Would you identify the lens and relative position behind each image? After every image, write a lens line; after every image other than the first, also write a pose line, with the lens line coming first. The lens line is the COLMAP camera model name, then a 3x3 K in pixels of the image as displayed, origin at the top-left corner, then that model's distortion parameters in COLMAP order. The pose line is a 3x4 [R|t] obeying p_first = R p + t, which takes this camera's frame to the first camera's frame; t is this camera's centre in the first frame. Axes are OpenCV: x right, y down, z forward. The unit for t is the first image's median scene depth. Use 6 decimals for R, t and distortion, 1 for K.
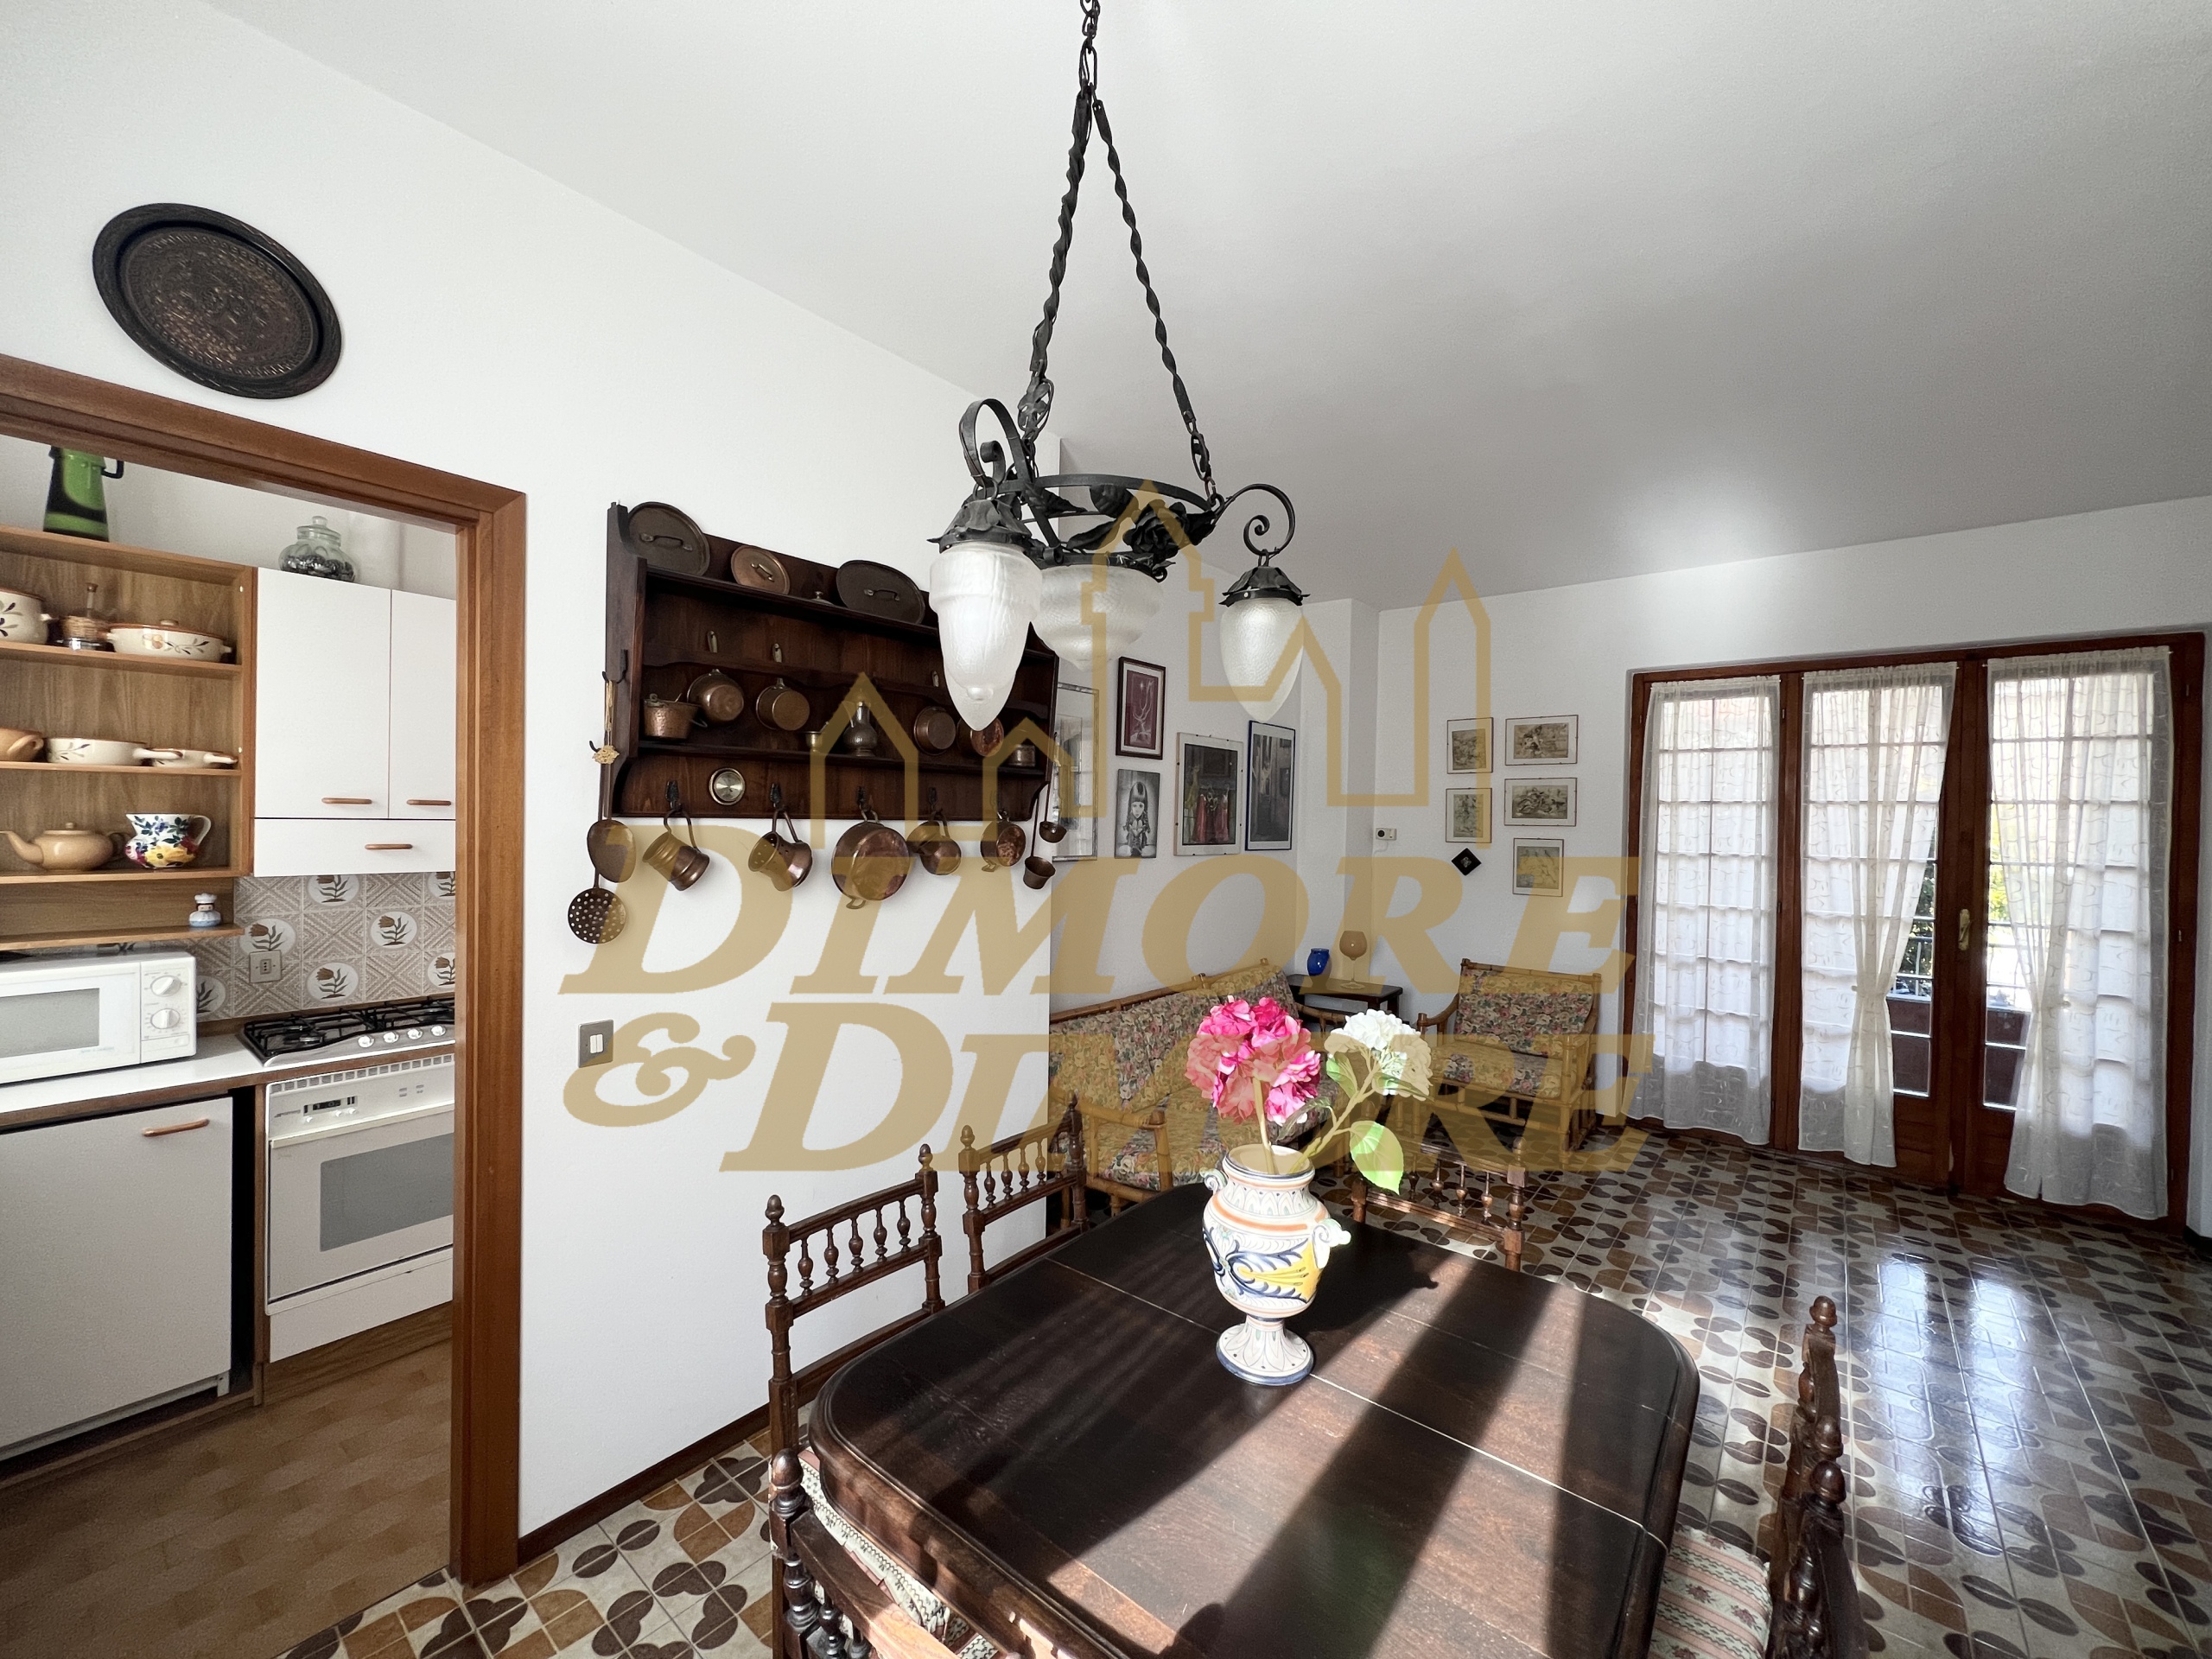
lens RADIAL K [[892.7, 0, 1091.0], [0, 892.7, 827.9], [0, 0, 1]] dist [-0.005266, -0.000224]
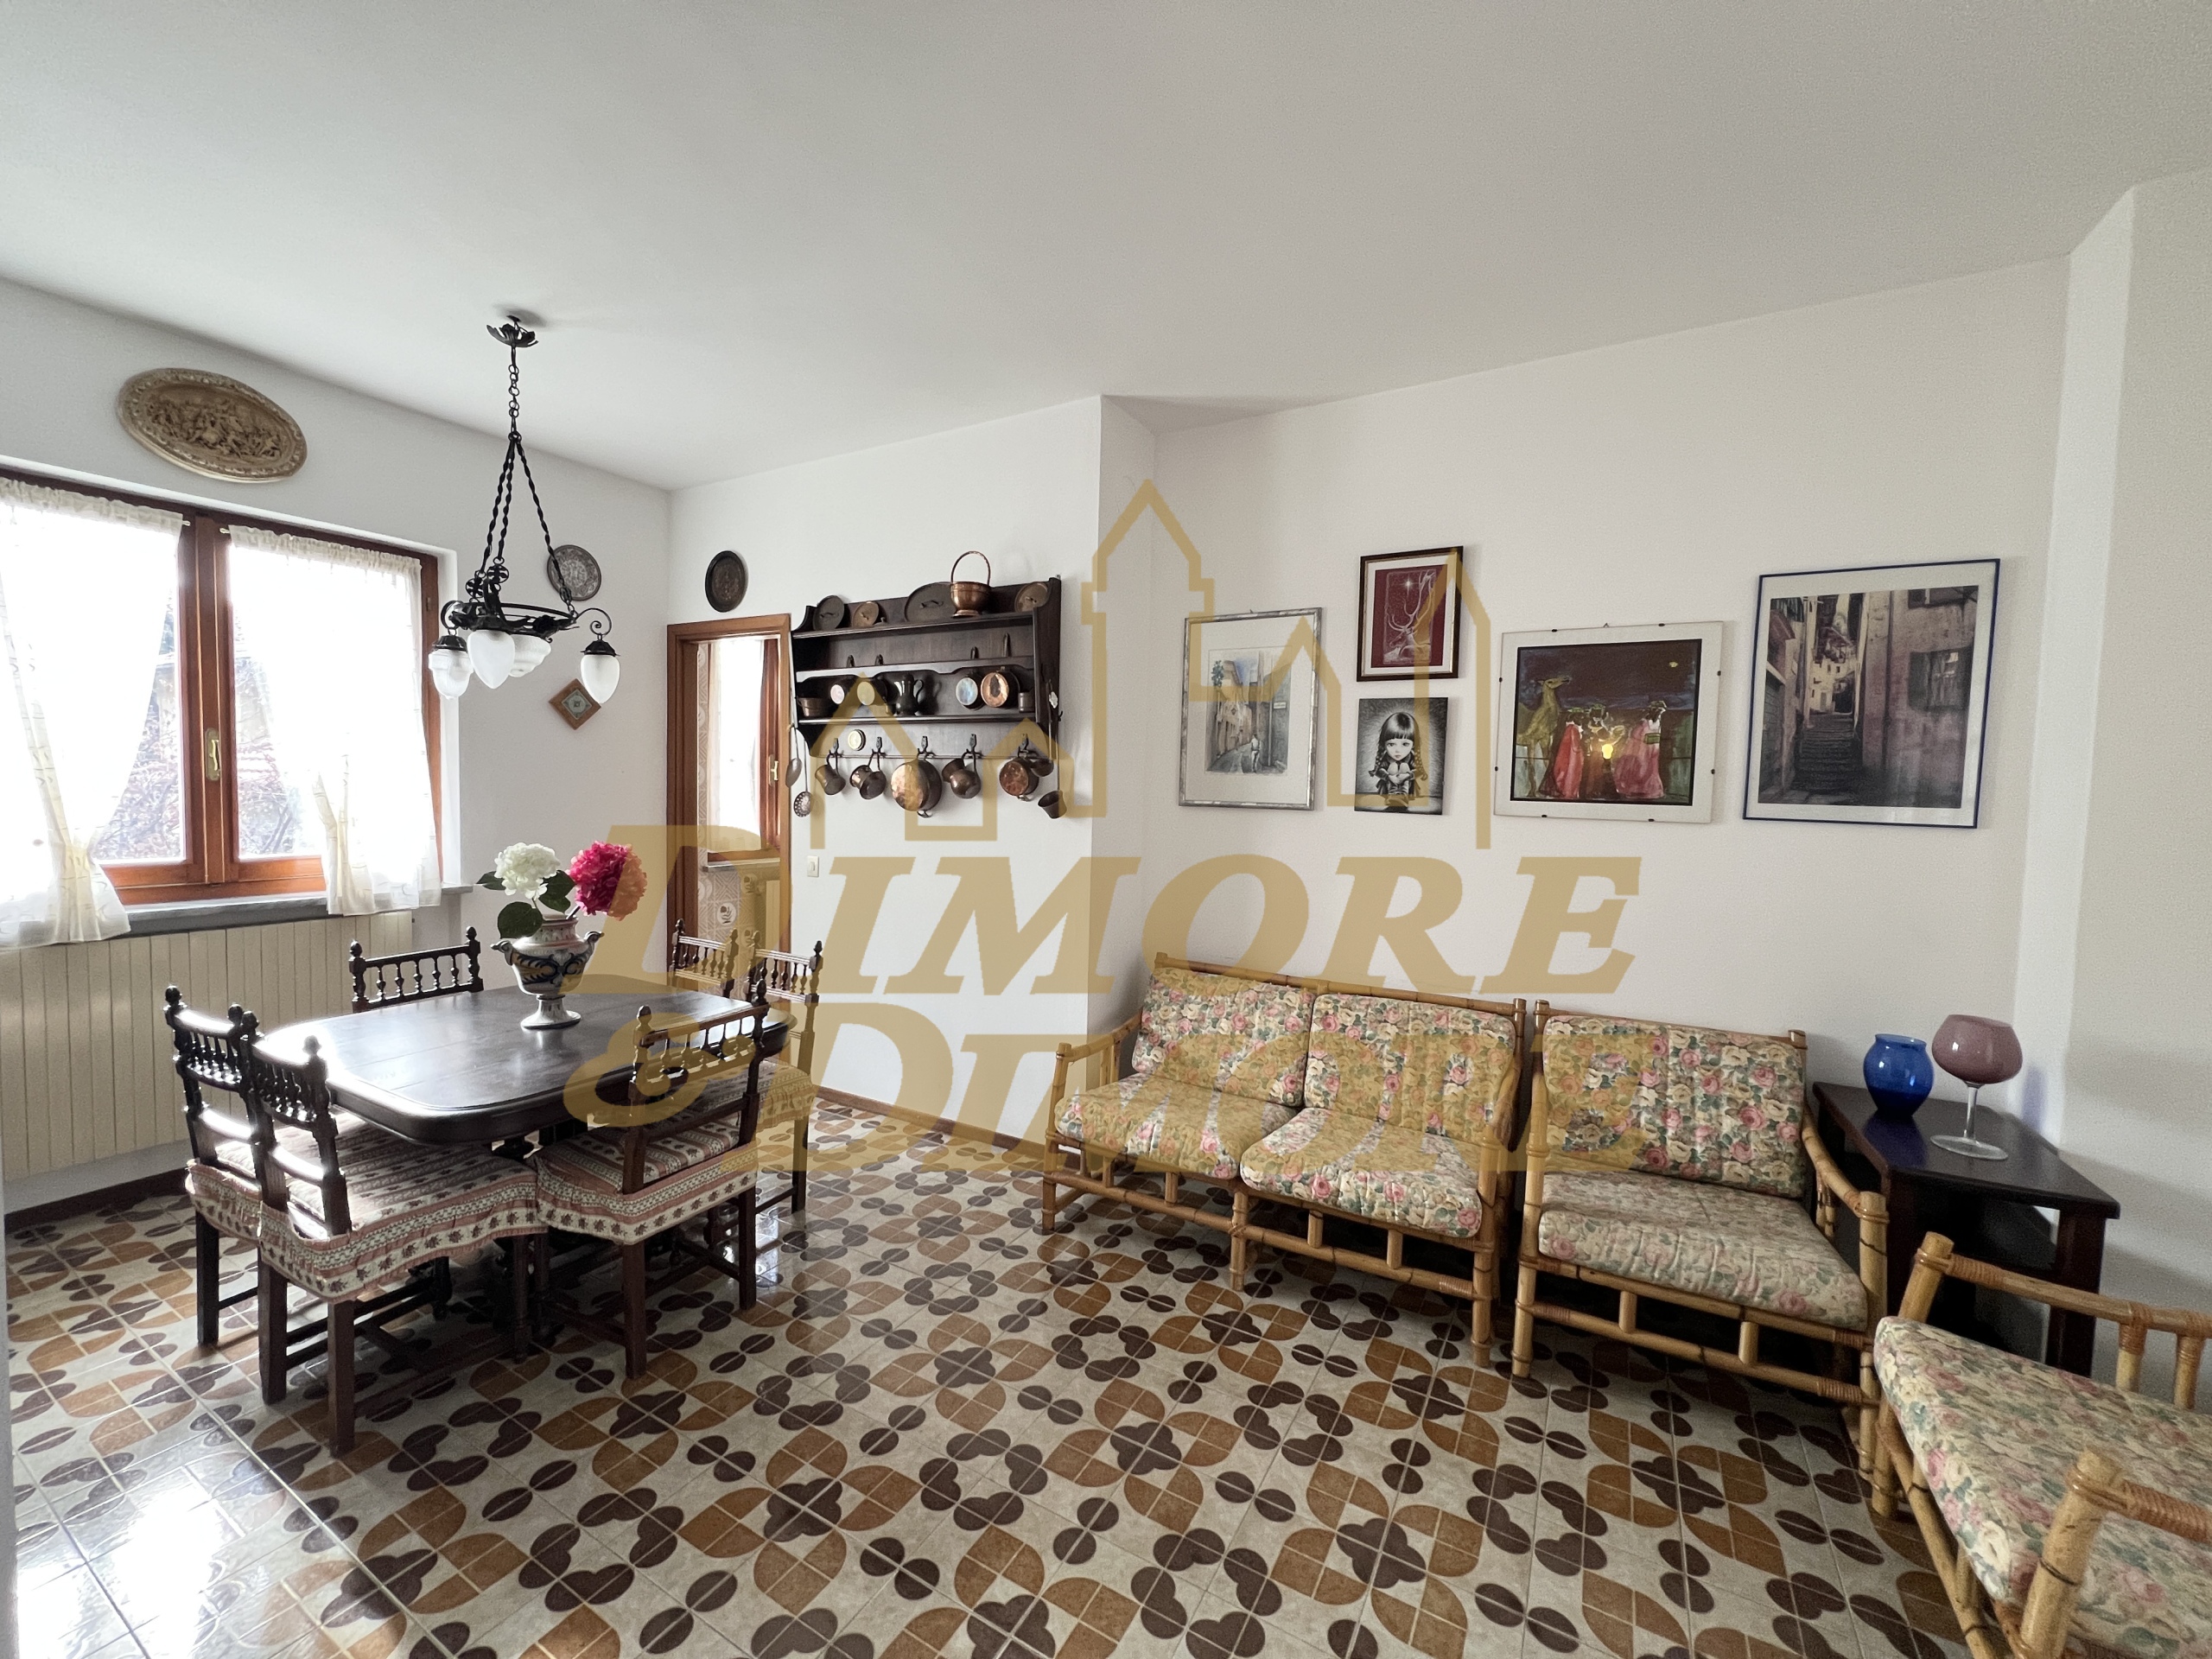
lens RADIAL K [[892.7, 0, 1116.0], [0, 892.7, 819.1], [0, 0, 1]] dist [-0.005266, -0.000224]
pose [[0.180269, 0.028006, -0.983218, 0.806139], [-0.027129, 0.999356, 0.023492, 0.029628], [0.983243, 0.022439, 0.180913, 0.663858]]
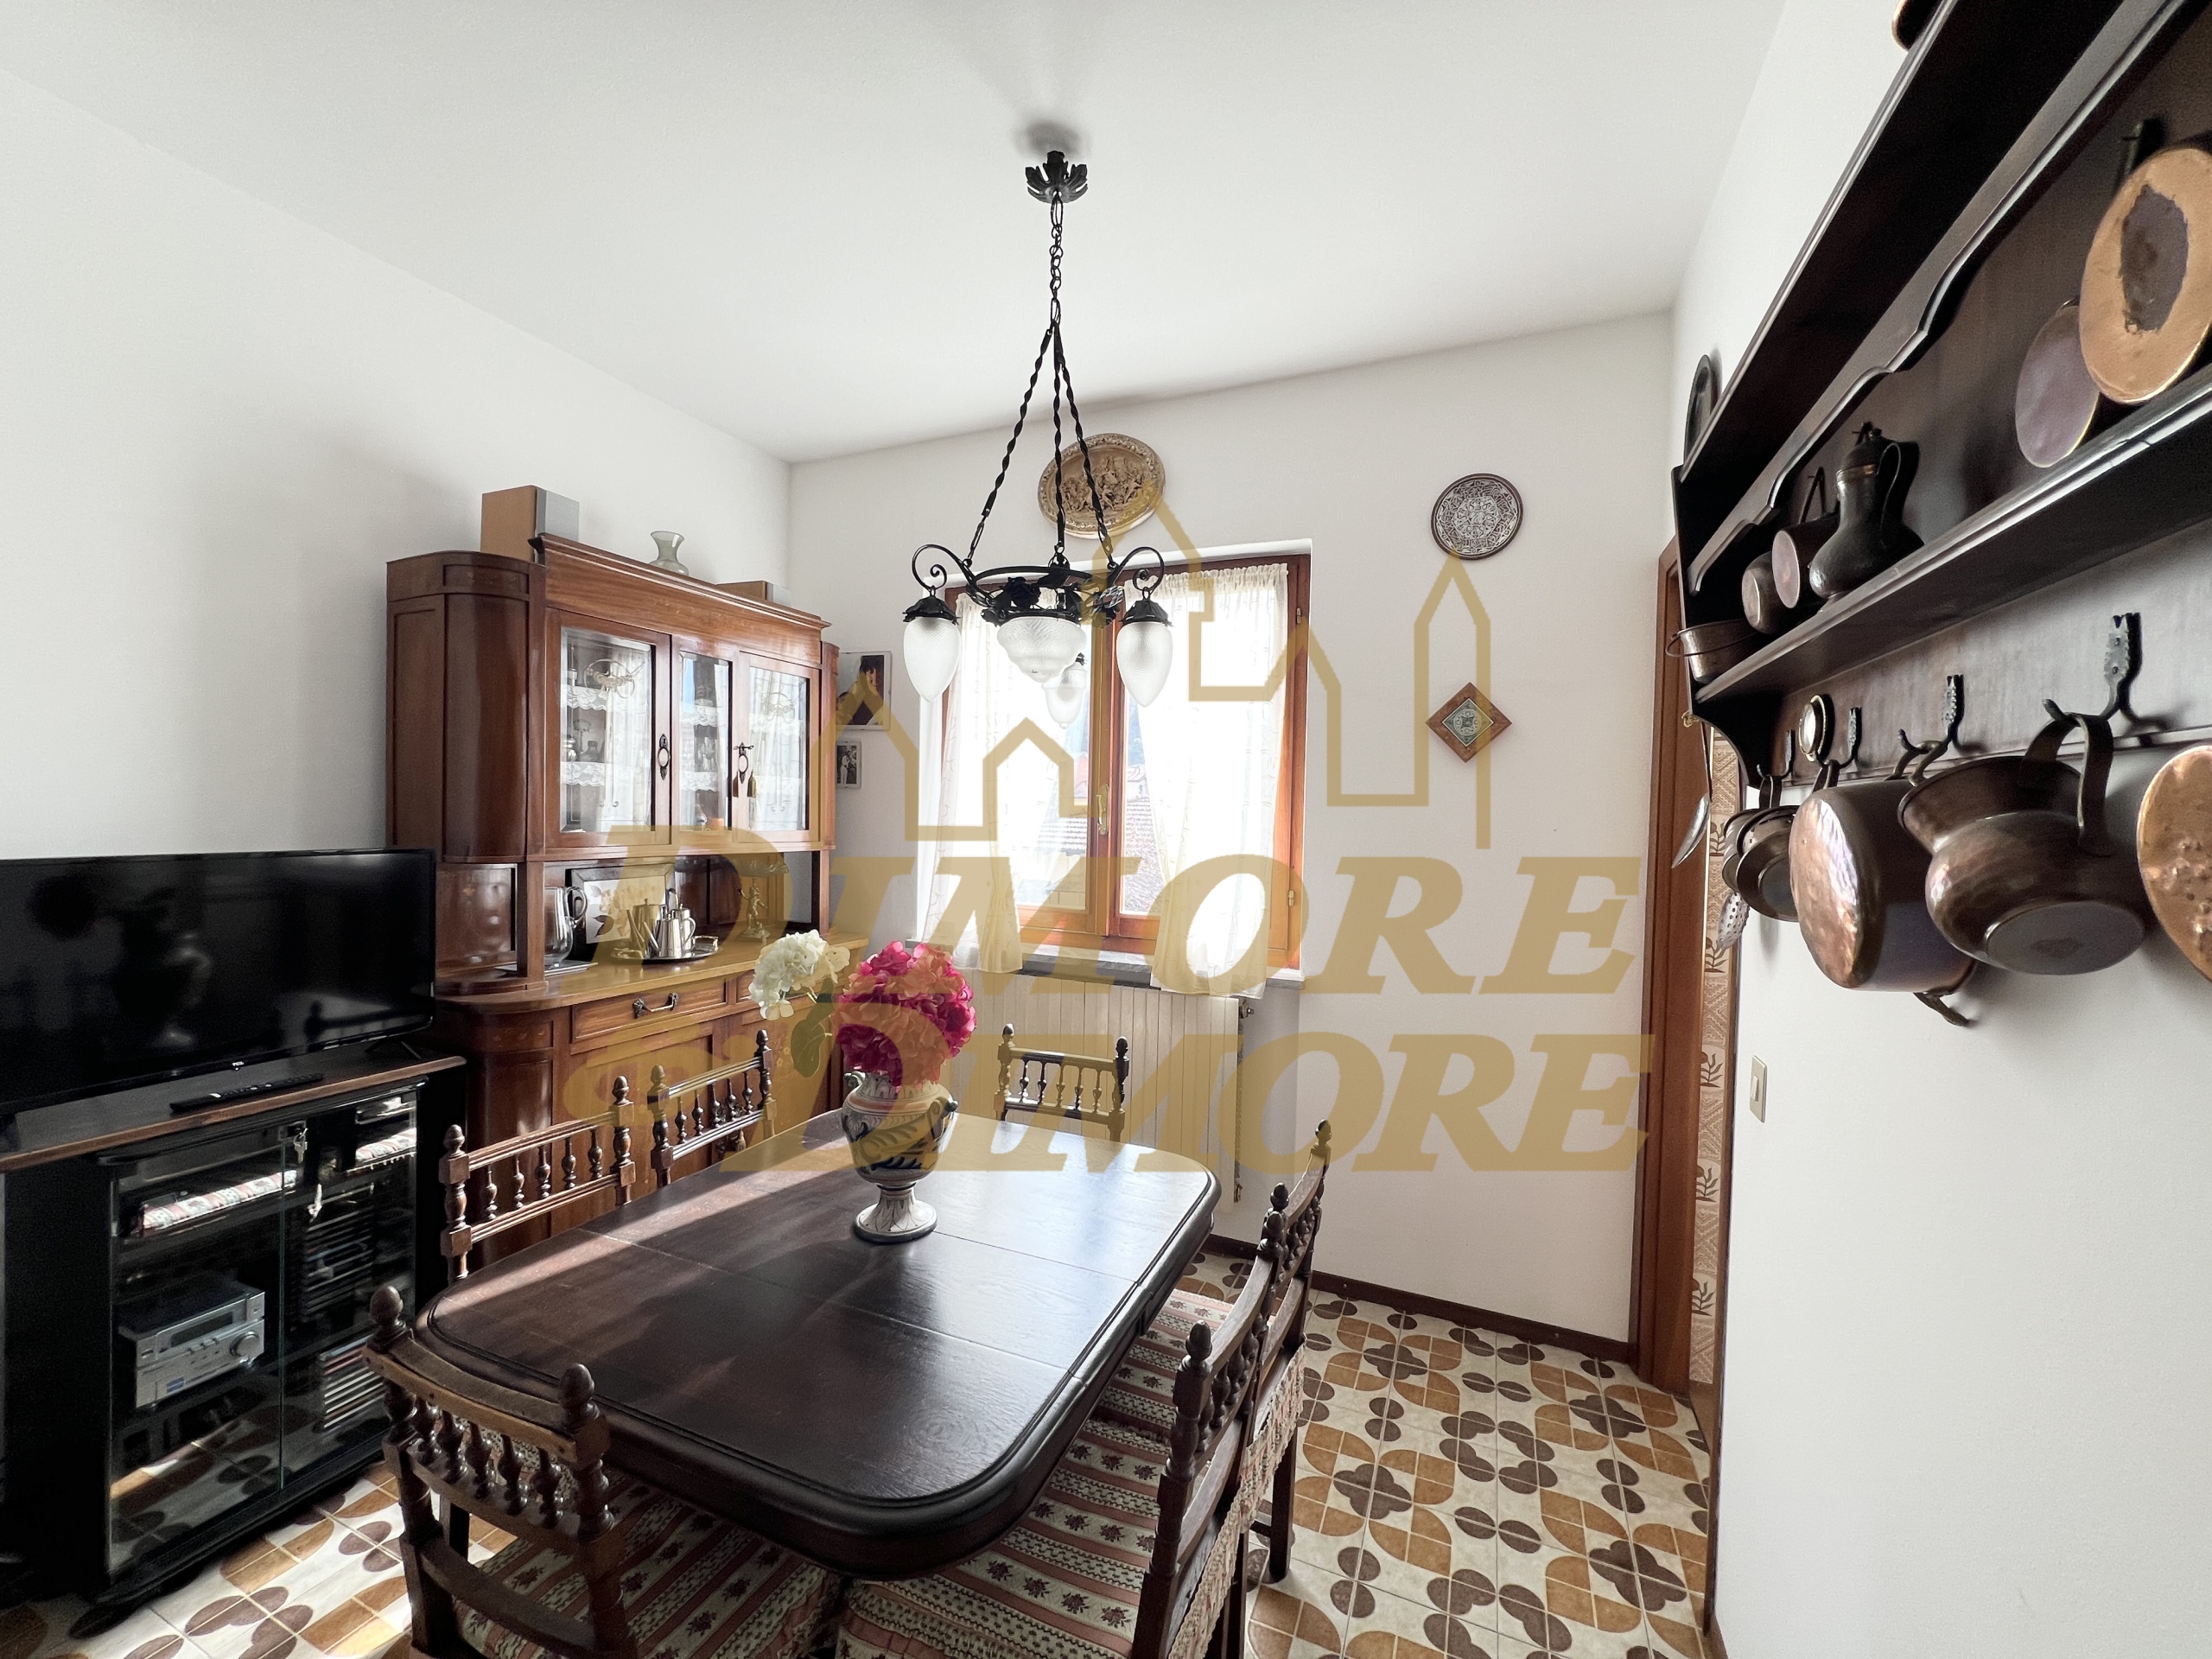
lens RADIAL K [[888.1, 0, 1101.5], [0, 888.1, 829.5], [0, 0, 1]] dist [-0.007158, 0.000799]
pose [[-0.963795, -0.034674, -0.264380, 0.109836], [-0.042163, 0.998853, 0.022702, 0.012563], [0.263290, 0.033027, -0.964151, 0.789080]]
